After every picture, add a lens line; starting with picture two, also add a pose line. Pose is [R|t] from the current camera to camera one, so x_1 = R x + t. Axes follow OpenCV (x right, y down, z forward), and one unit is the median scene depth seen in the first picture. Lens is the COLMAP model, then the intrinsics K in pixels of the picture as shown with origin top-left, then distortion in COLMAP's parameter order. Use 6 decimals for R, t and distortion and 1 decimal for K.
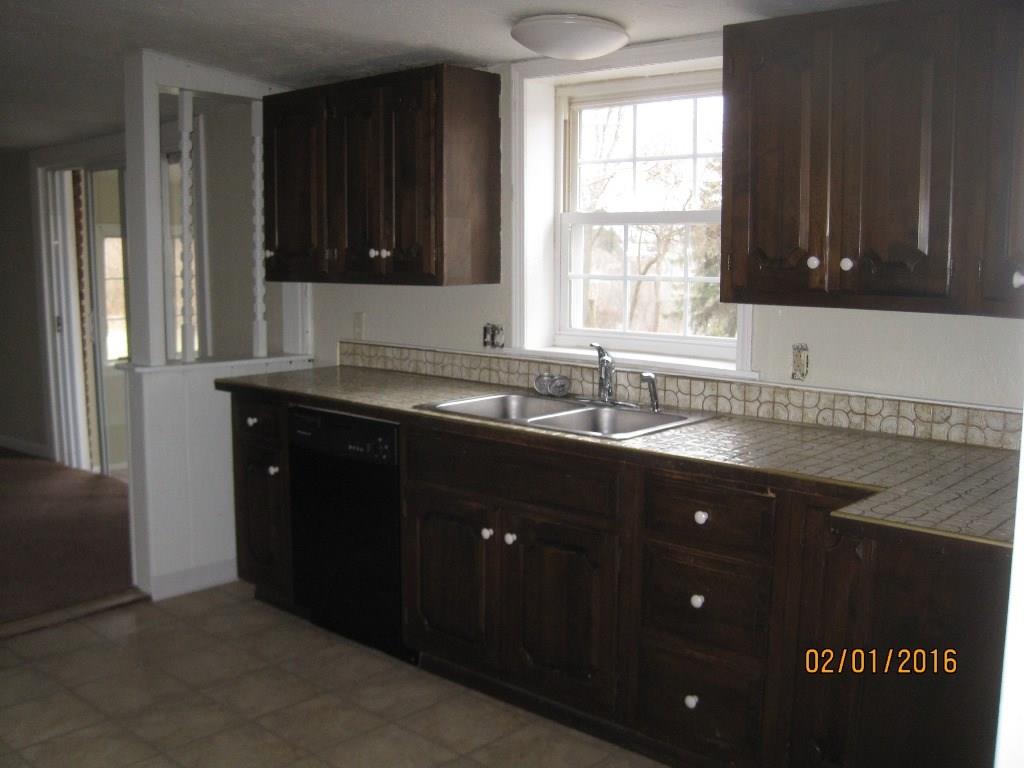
lens RADIAL K [[1041.8, 0, 512.0], [0, 1041.8, 384.0], [0, 0, 1]] dist [-0.210748, 0.188317]
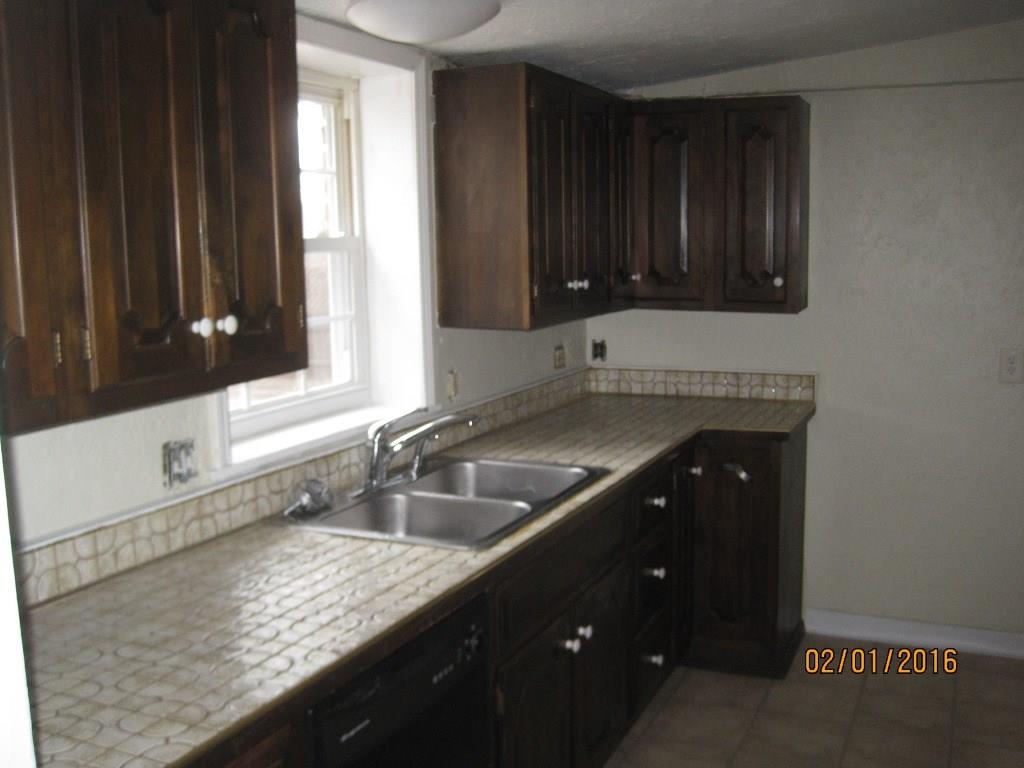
lens RADIAL K [[1041.8, 0, 512.0], [0, 1041.8, 384.0], [0, 0, 1]] dist [-0.210748, 0.188317]
pose [[-0.259725, -0.153669, 0.953377, -0.533526], [0.118164, 0.974782, 0.189310, -0.155841], [-0.958426, 0.161823, -0.235017, 0.904778]]
